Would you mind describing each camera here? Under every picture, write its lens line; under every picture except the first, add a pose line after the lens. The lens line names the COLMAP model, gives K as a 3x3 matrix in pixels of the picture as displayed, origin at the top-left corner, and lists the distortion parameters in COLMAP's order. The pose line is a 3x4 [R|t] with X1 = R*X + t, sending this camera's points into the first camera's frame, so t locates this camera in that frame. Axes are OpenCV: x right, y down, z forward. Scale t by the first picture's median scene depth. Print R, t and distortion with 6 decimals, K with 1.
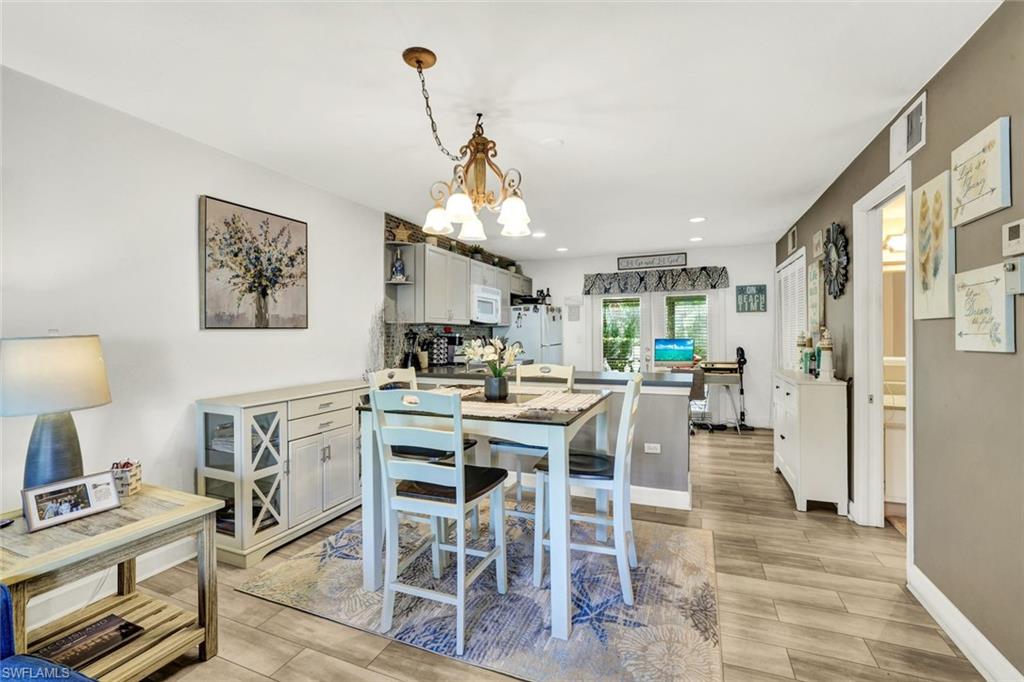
lens RADIAL K [[456.5, 0, 504.5], [0, 456.5, 334.0], [0, 0, 1]] dist [-0.019532, 0.001666]
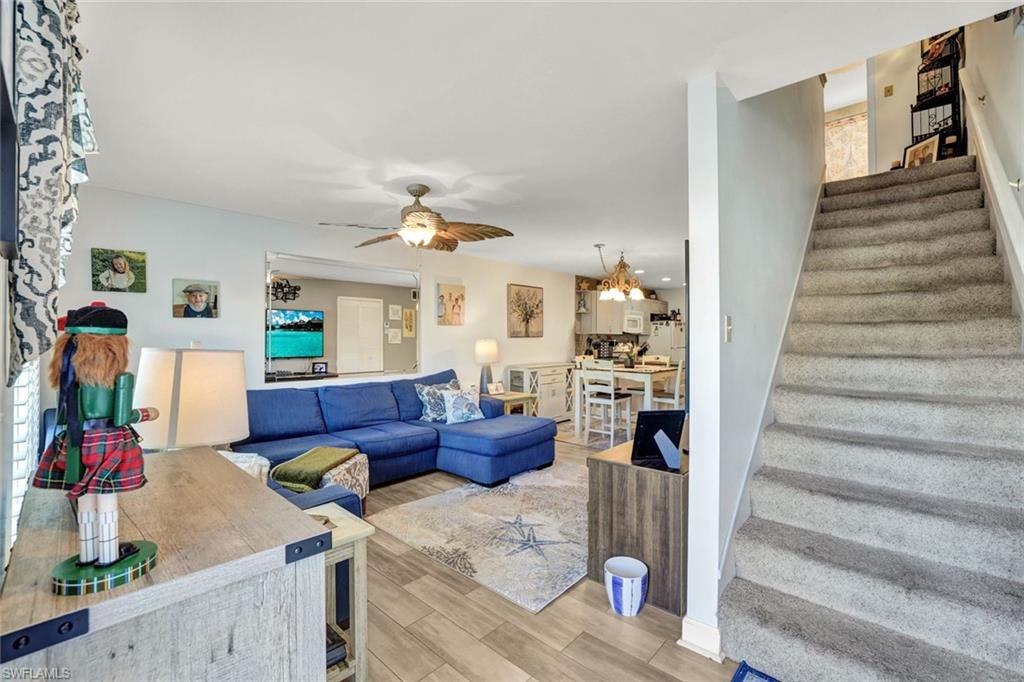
lens RADIAL K [[444.0, 0, 511.1], [0, 444.0, 331.0], [0, 0, 1]] dist [-0.041227, 0.011174]
pose [[0.942060, 0.003981, -0.335421, 0.098387], [-0.009431, 0.999849, -0.014621, -0.006296], [0.335312, 0.016937, 0.941955, -0.773682]]
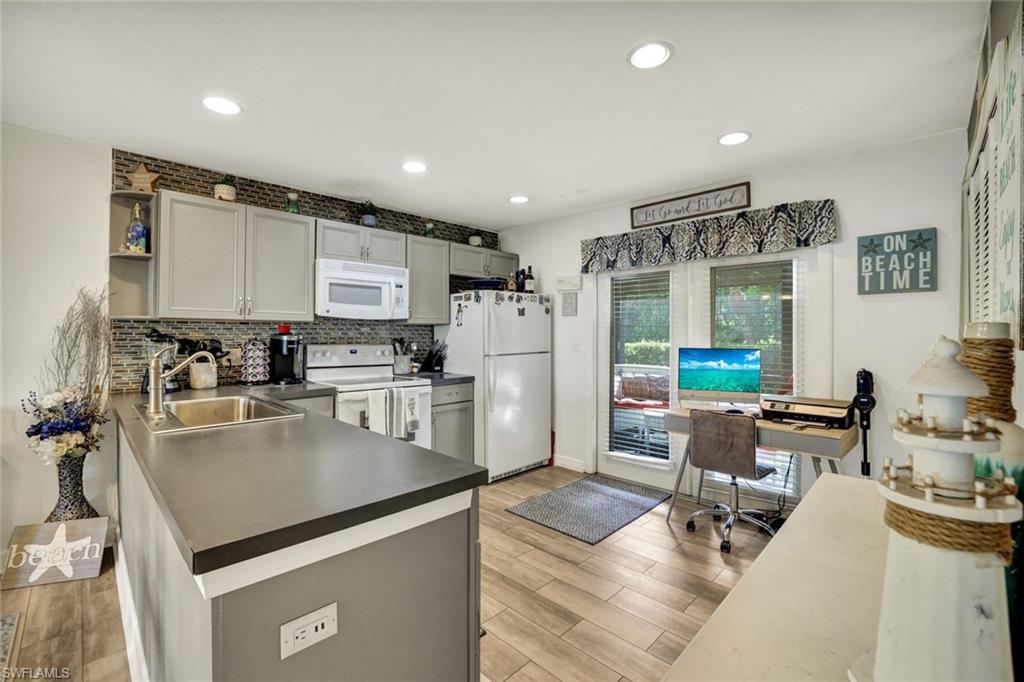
lens RADIAL K [[444.0, 0, 510.0], [0, 444.0, 332.3], [0, 0, 1]] dist [-0.041227, 0.011174]
pose [[0.923011, 0.006945, -0.384712, 0.484281], [-0.008901, 0.999955, -0.003305, -0.005861], [0.384672, 0.006475, 0.923031, 0.623316]]
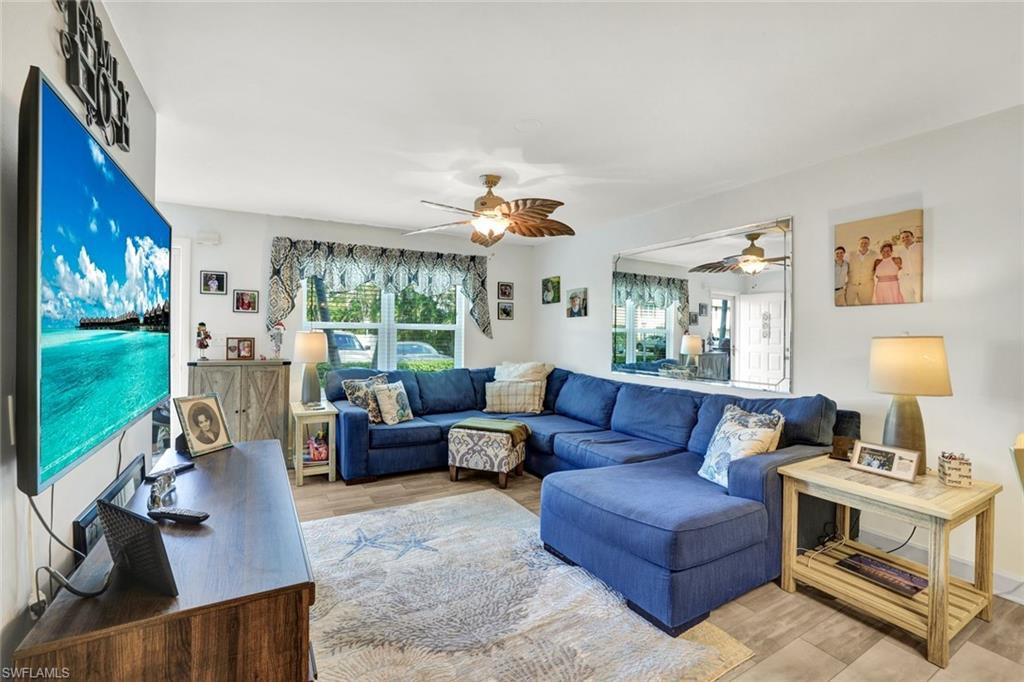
lens RADIAL K [[444.0, 0, 503.3], [0, 444.0, 330.1], [0, 0, 1]] dist [-0.041227, 0.011174]
pose [[-0.615857, 0.001827, -0.787856, 0.269930], [-0.000781, 0.999995, 0.002930, -0.006878], [0.787858, 0.002419, -0.615853, 0.332750]]
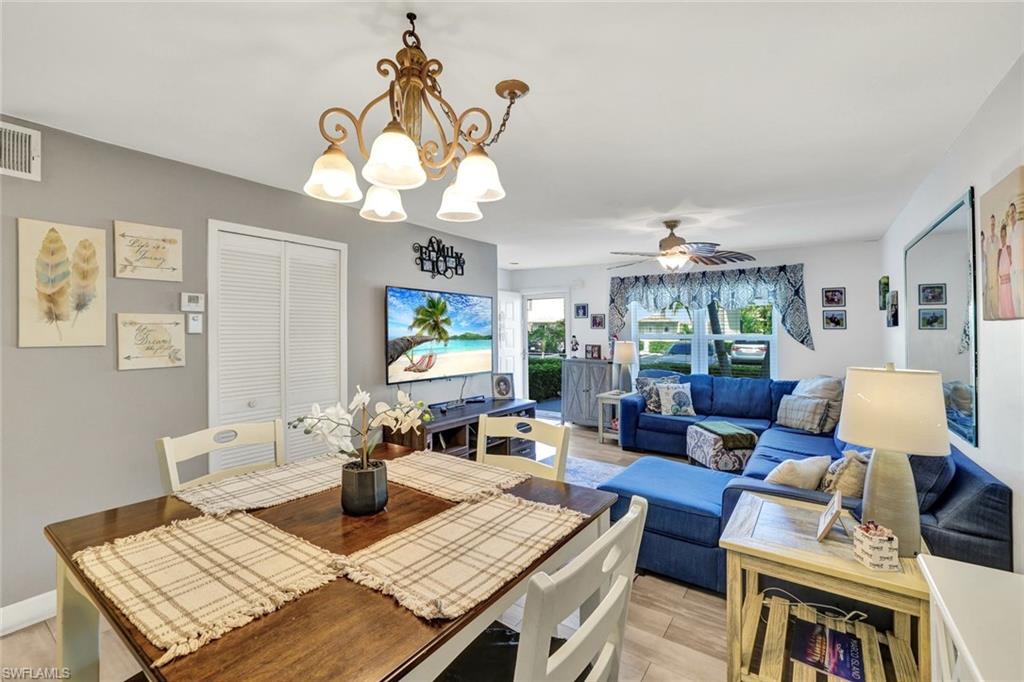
lens RADIAL K [[444.0, 0, 506.2], [0, 444.0, 331.0], [0, 0, 1]] dist [-0.041227, 0.011174]
pose [[-0.976702, 0.007792, 0.214456, -0.147771], [0.007351, 0.999969, -0.002854, -0.031531], [-0.214472, -0.001211, -0.976729, 0.817112]]
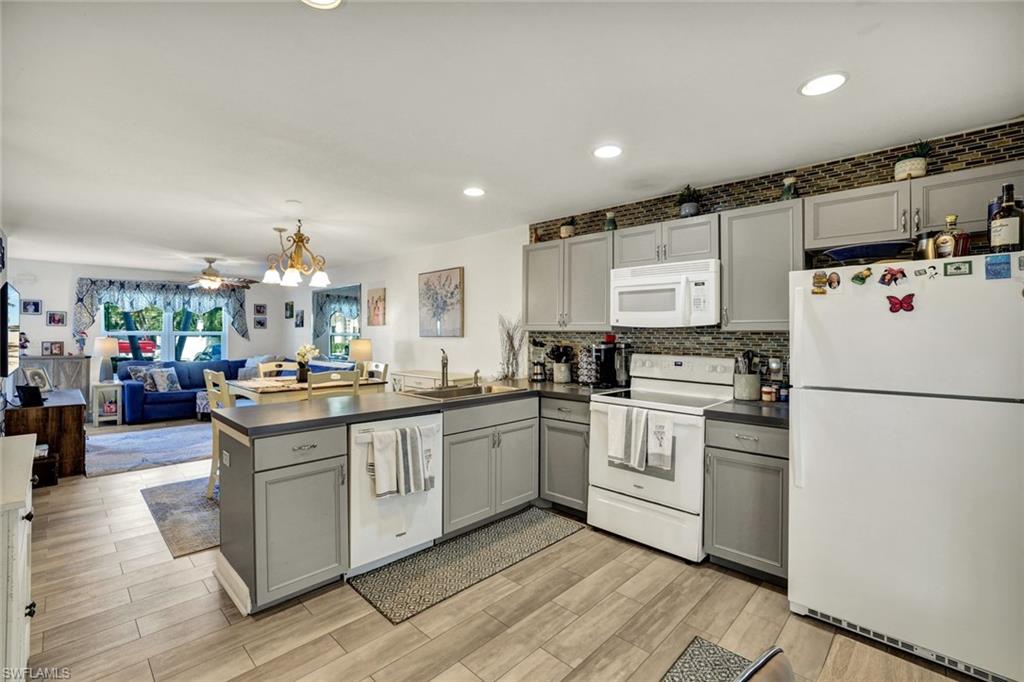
lens RADIAL K [[444.0, 0, 508.9], [0, 444.0, 331.8], [0, 0, 1]] dist [-0.041227, 0.011174]
pose [[-0.360676, 0.005340, -0.932676, 0.671842], [0.001277, 0.999985, 0.005232, -0.026355], [0.932690, 0.000696, -0.360678, 1.266338]]
